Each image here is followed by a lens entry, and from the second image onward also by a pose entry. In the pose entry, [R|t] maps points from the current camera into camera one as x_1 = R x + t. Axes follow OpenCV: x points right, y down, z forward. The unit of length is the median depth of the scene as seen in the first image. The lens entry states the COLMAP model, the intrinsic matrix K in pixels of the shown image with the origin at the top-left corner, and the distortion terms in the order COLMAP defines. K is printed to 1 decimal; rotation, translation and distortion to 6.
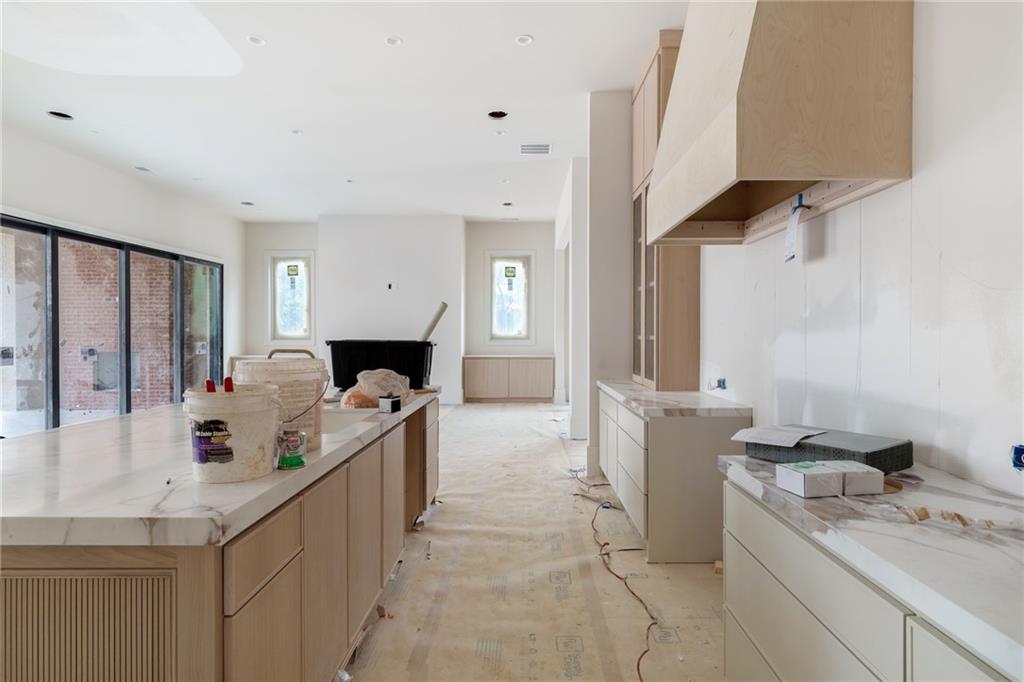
lens RADIAL K [[528.7, 0, 522.4], [0, 528.7, 337.2], [0, 0, 1]] dist [-0.002281, -0.000456]
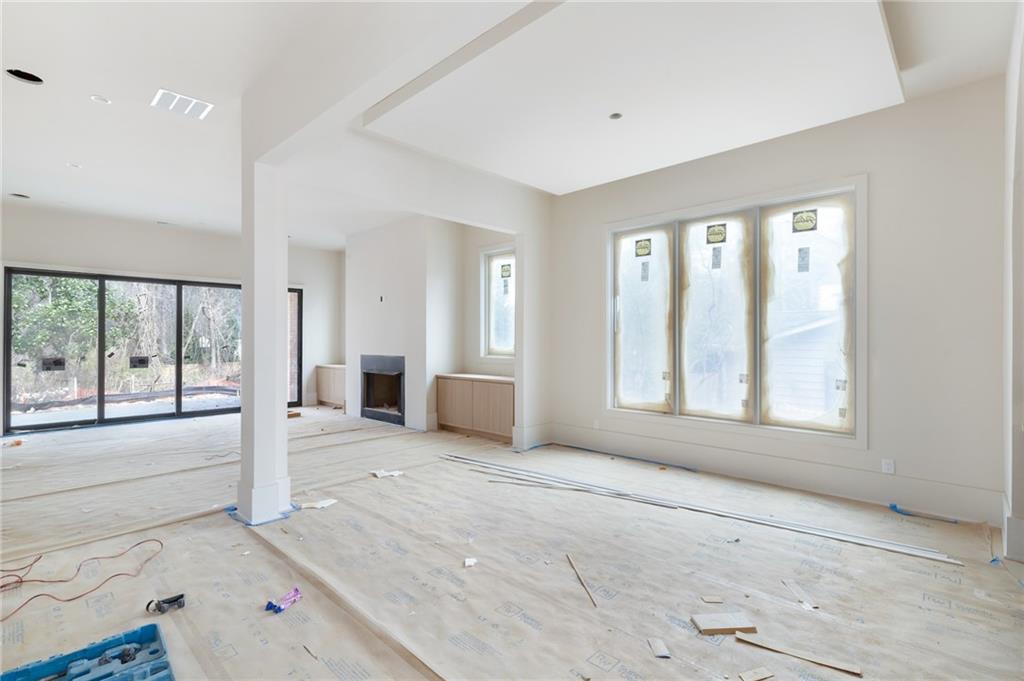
lens RADIAL K [[467.7, 0, 513.2], [0, 467.7, 337.7], [0, 0, 1]] dist [0.001798, -0.000243]
pose [[0.729507, -0.002382, -0.683969, 0.501140], [-0.003340, 0.999970, -0.007045, -0.019886], [0.683965, 0.007424, 0.729477, 0.531903]]
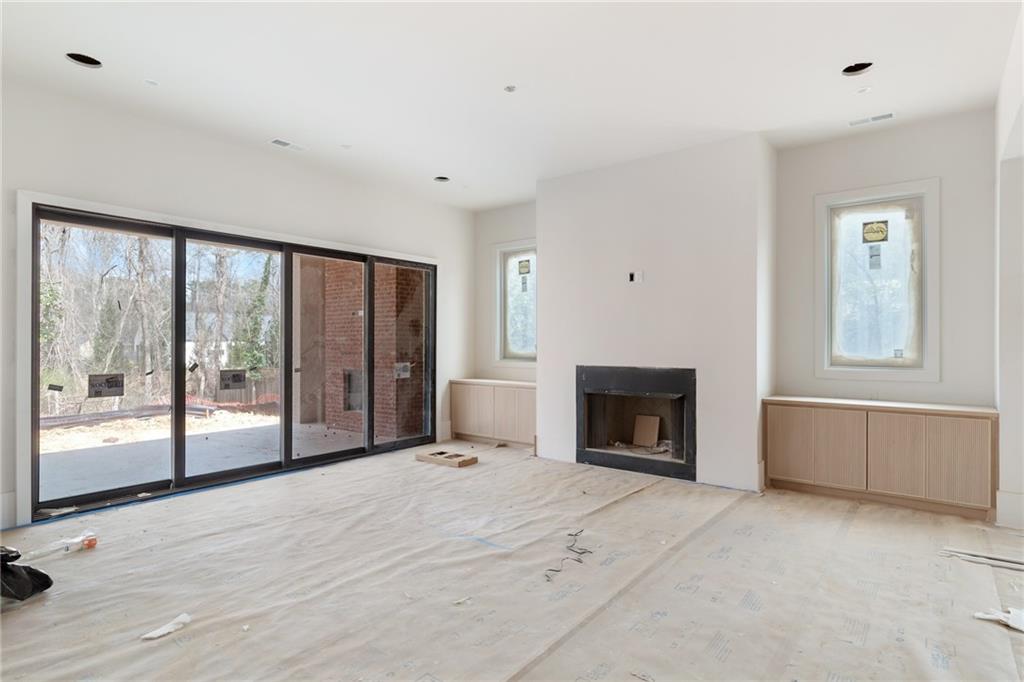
lens RADIAL K [[528.7, 0, 511.6], [0, 528.7, 341.8], [0, 0, 1]] dist [-0.002281, -0.000456]
pose [[0.784675, -0.000764, -0.619908, 0.018039], [-0.003766, 0.999975, -0.006000, -0.017183], [0.619897, 0.007043, 0.784652, 0.429127]]
